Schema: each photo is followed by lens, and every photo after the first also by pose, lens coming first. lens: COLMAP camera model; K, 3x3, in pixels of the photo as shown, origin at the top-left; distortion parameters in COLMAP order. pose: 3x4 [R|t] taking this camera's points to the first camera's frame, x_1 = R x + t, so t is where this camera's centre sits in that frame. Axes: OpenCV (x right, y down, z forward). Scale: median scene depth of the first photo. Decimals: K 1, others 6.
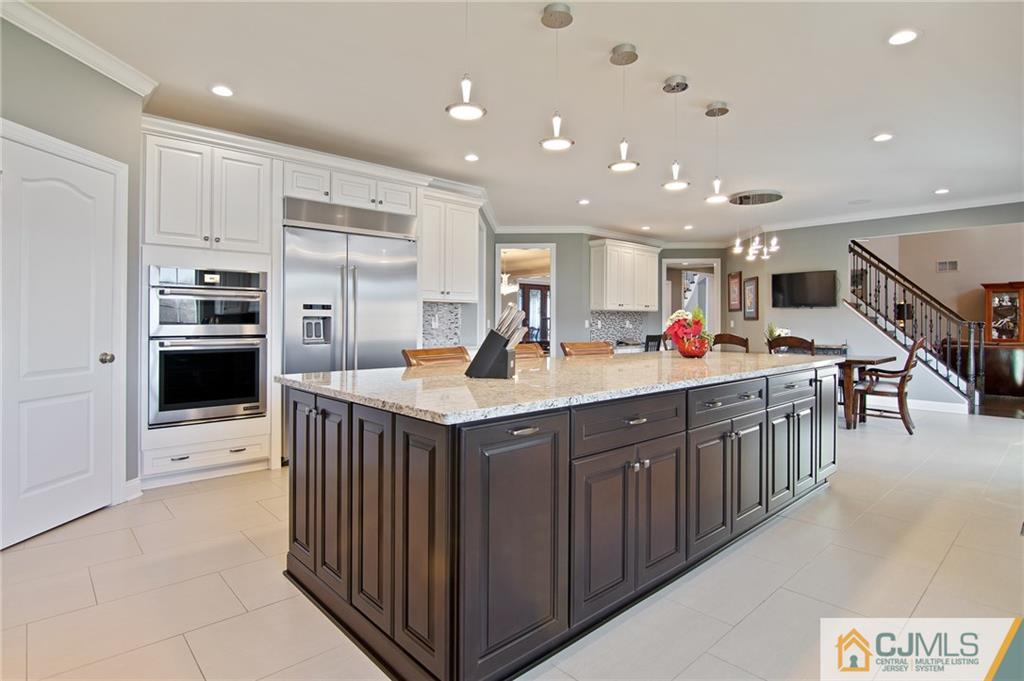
lens RADIAL K [[522.0, 0, 512.1], [0, 522.0, 330.5], [0, 0, 1]] dist [-0.030730, -0.000455]
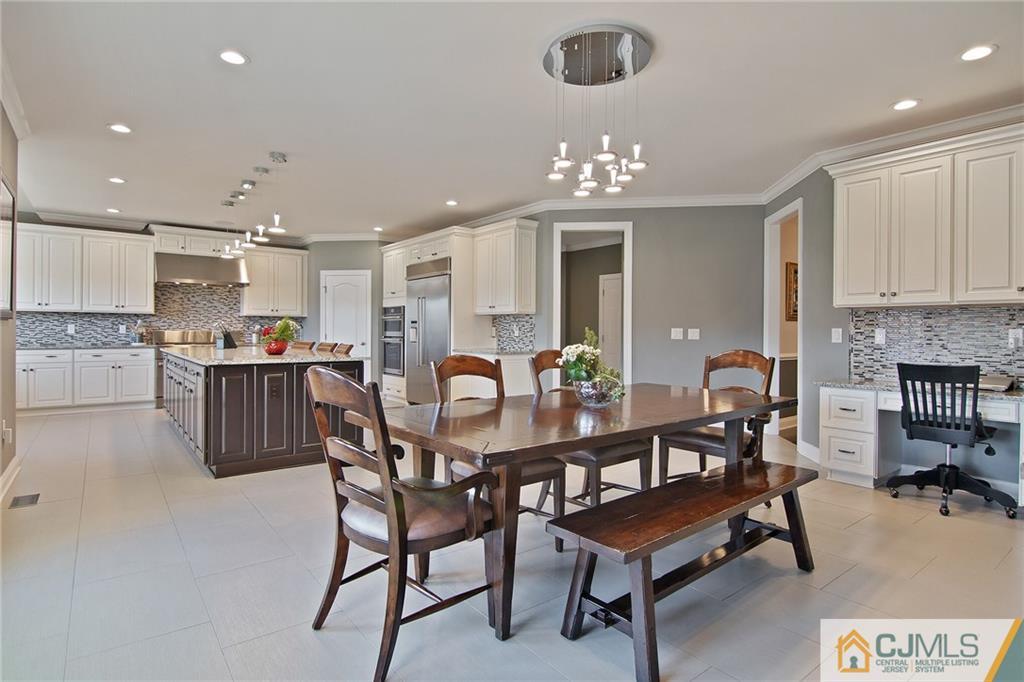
lens RADIAL K [[522.0, 0, 512.1], [0, 522.0, 331.0], [0, 0, 1]] dist [-0.030730, -0.000455]
pose [[-0.075919, 0.001151, -0.997113, 1.334032], [-0.018394, 0.999828, 0.002555, -0.024040], [0.996944, 0.018535, -0.075885, 1.396734]]
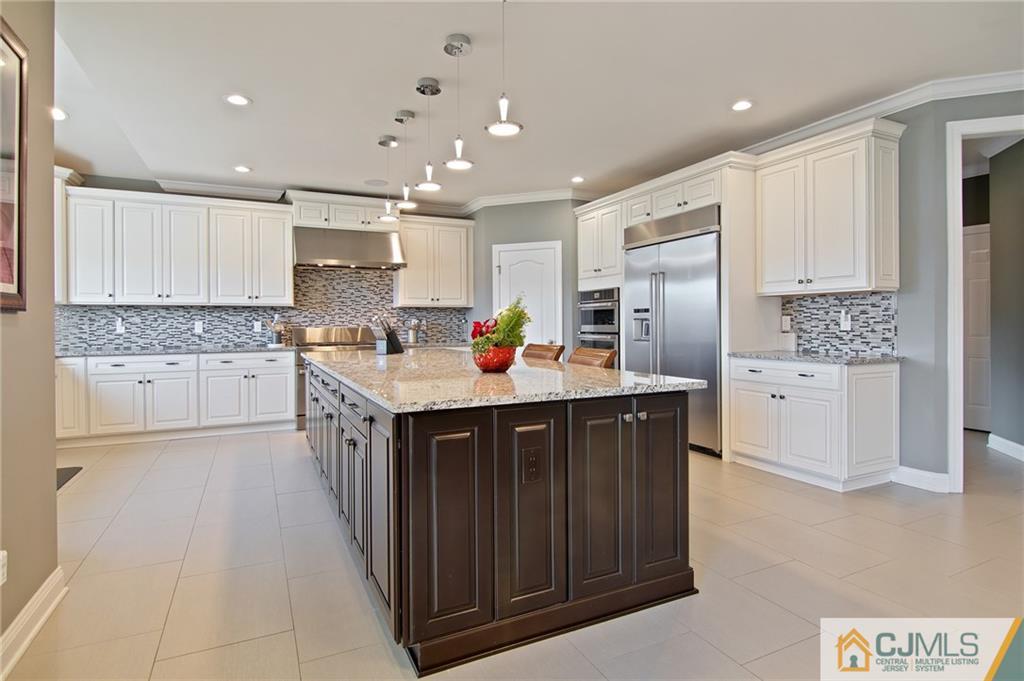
lens RADIAL K [[519.8, 0, 499.5], [0, 519.8, 322.7], [0, 0, 1]] dist [-0.028949, 0.000028]
pose [[-0.306239, 0.002687, -0.951951, 0.831159], [-0.003800, 0.999985, 0.004045, -0.019662], [0.951947, 0.004856, -0.306224, 0.996787]]
